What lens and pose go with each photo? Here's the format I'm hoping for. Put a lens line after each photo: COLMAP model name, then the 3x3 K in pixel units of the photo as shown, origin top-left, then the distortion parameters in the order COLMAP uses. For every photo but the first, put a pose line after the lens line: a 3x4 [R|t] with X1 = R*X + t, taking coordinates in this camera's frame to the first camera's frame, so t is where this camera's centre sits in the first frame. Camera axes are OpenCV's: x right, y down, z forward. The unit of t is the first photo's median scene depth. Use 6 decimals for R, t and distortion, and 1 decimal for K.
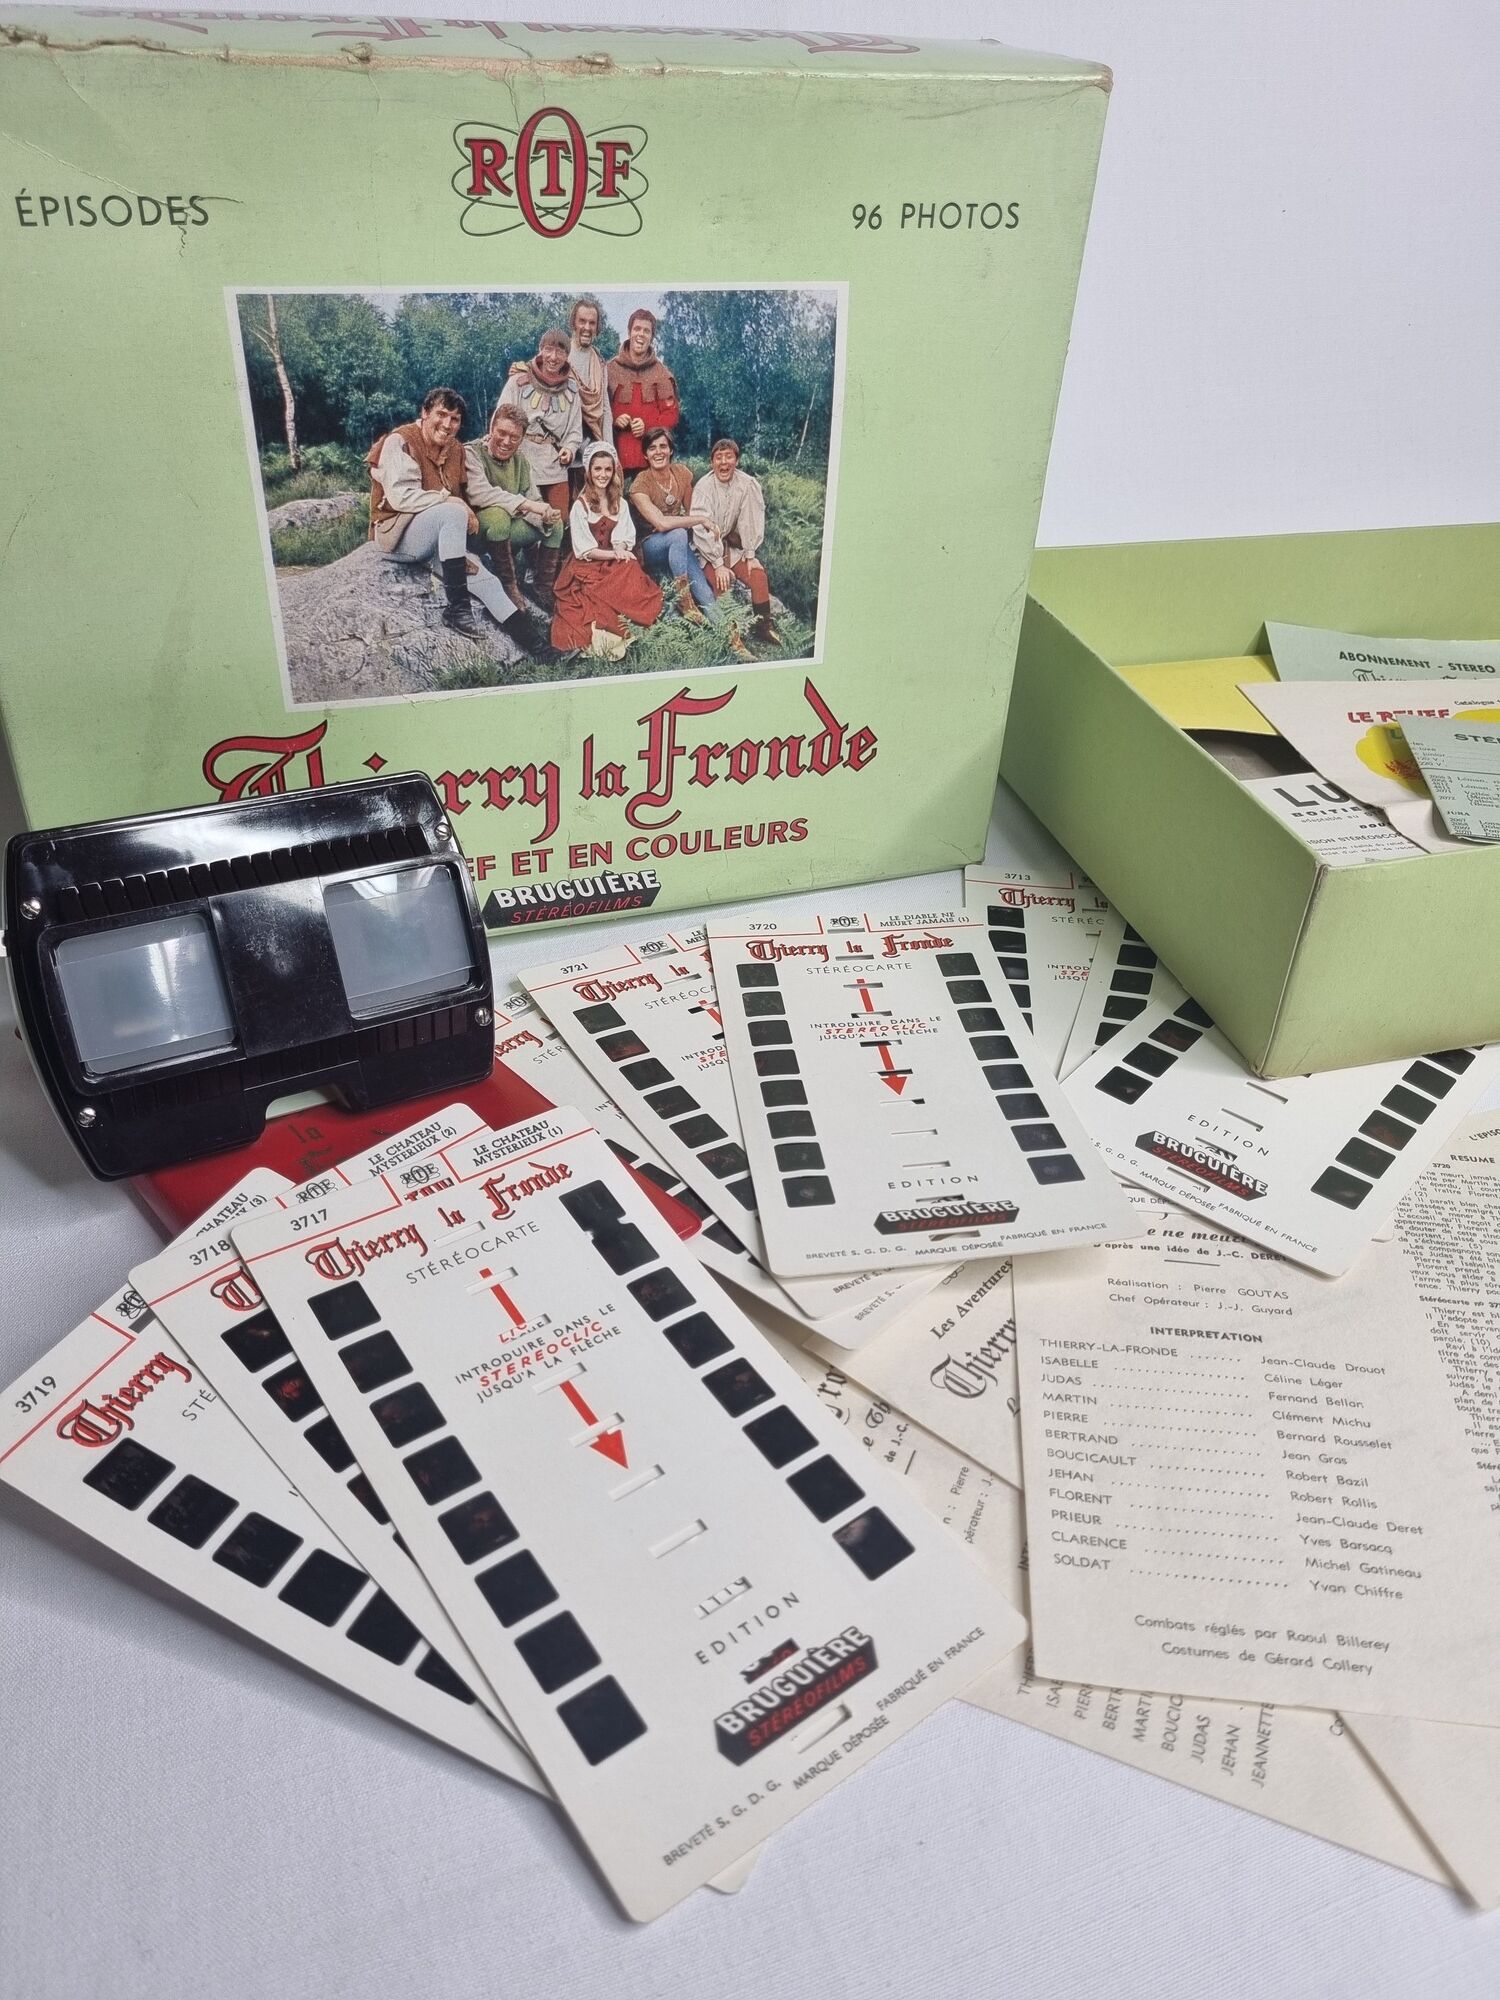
lens RADIAL K [[1496.0, 0, 766.2], [0, 1496.0, 1006.5], [0, 0, 1]] dist [0.027909, -0.042242]
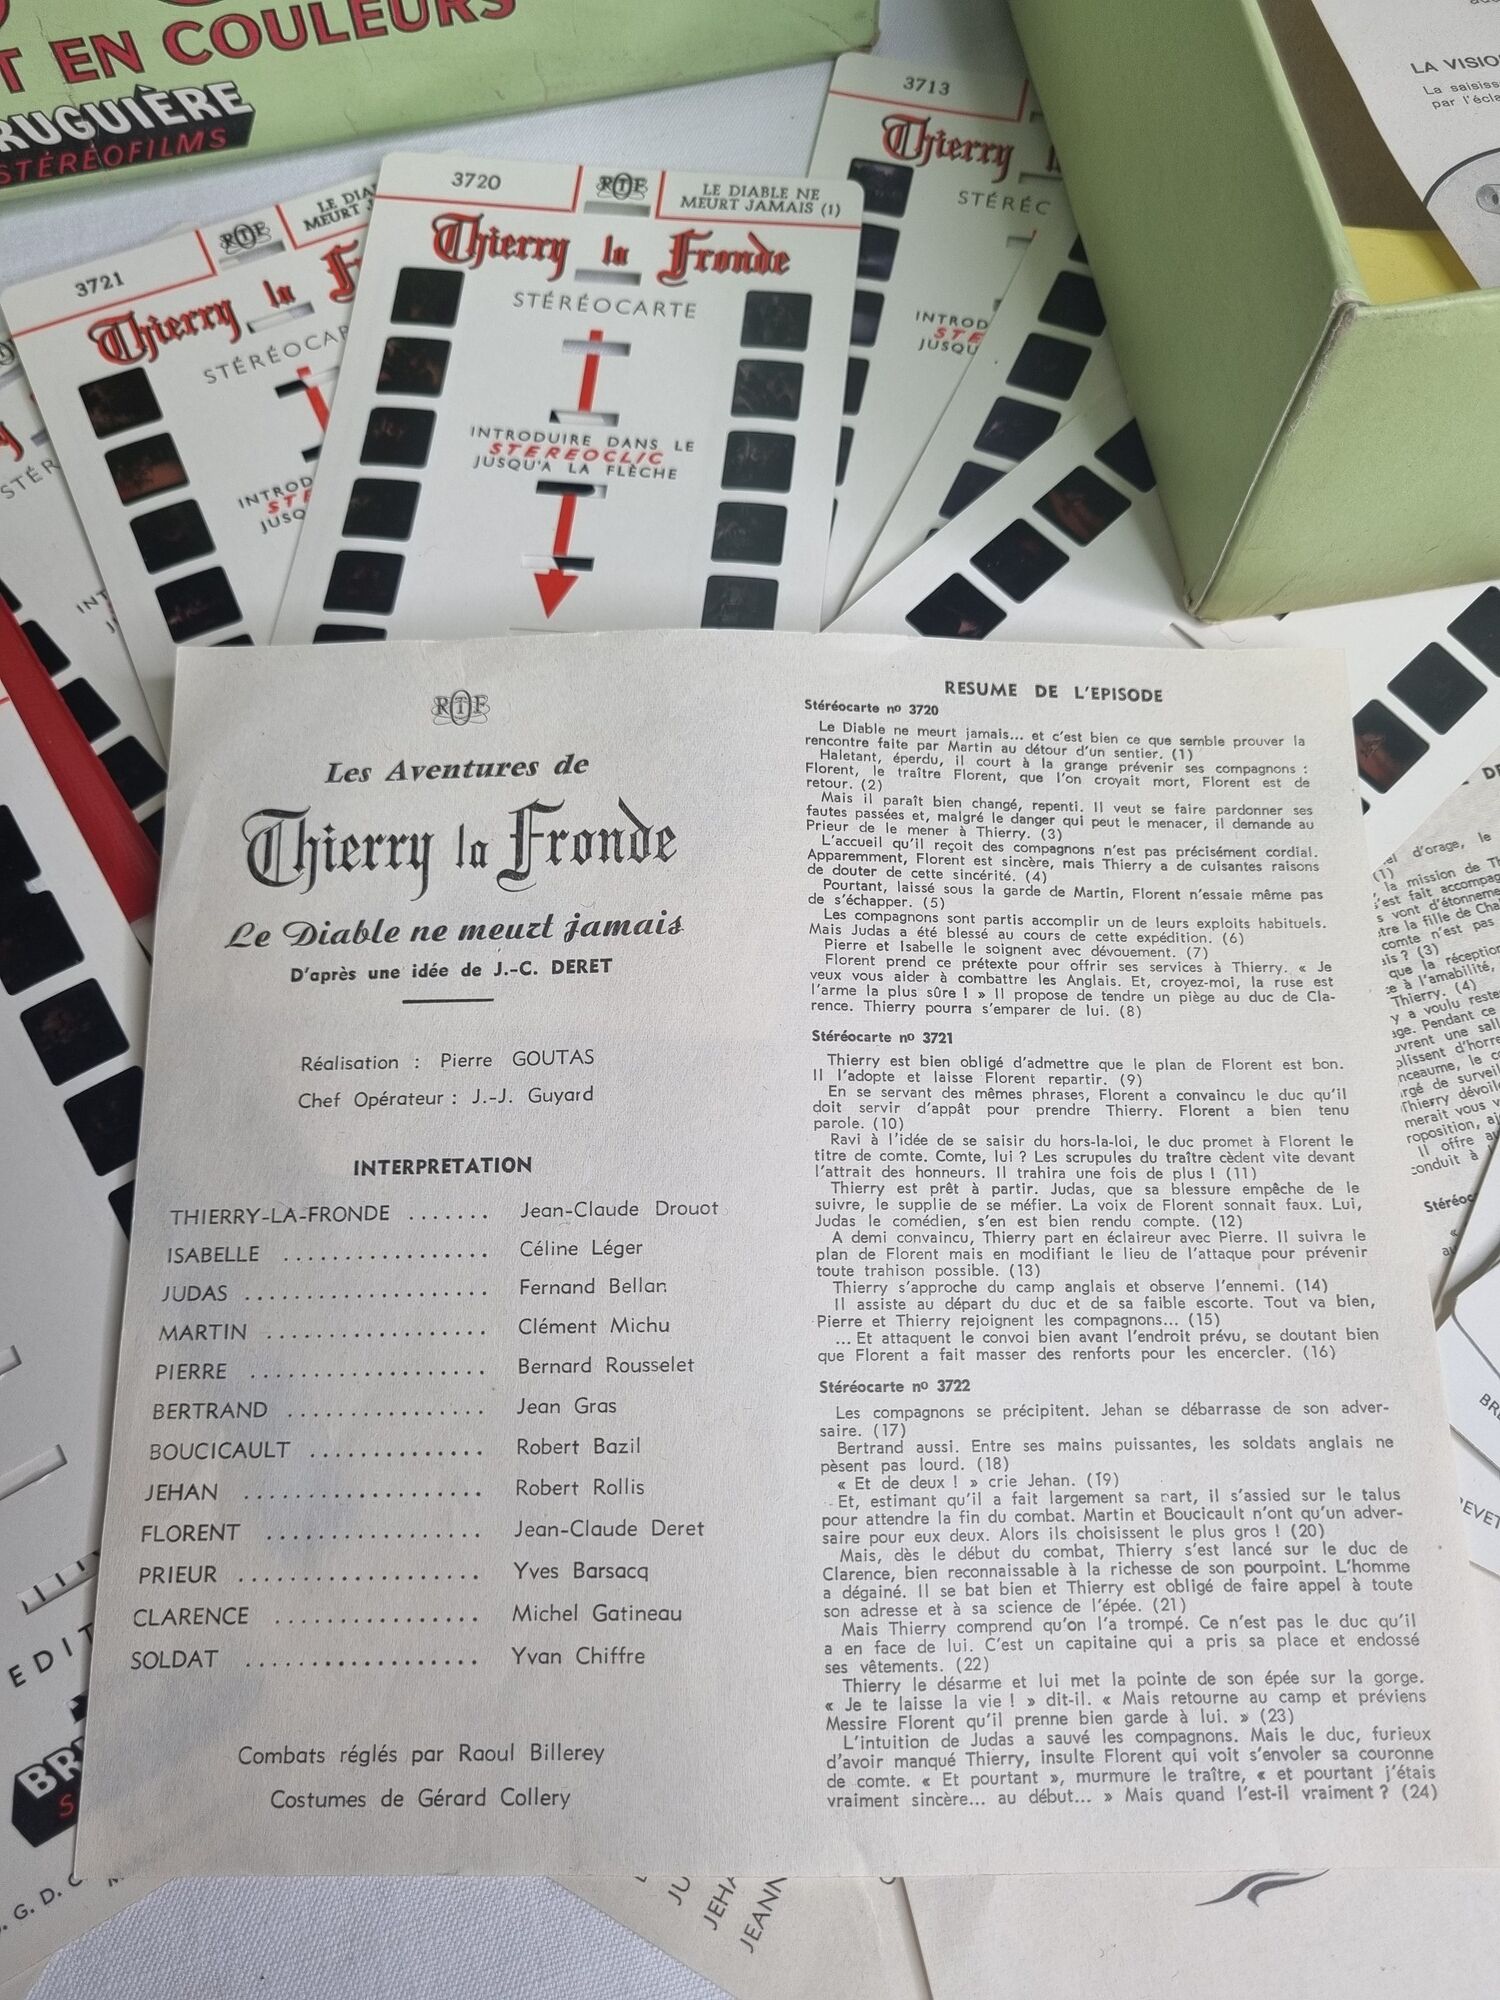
lens RADIAL K [[1558.9, 0, 750.0], [0, 1558.9, 1000.0], [0, 0, 1]] dist [-0.001500, -0.011479]
pose [[0.993867, 0.087297, -0.067879, 0.218473], [-0.032841, 0.819153, 0.572634, -0.174917], [0.105593, -0.566893, 0.816996, 0.418822]]
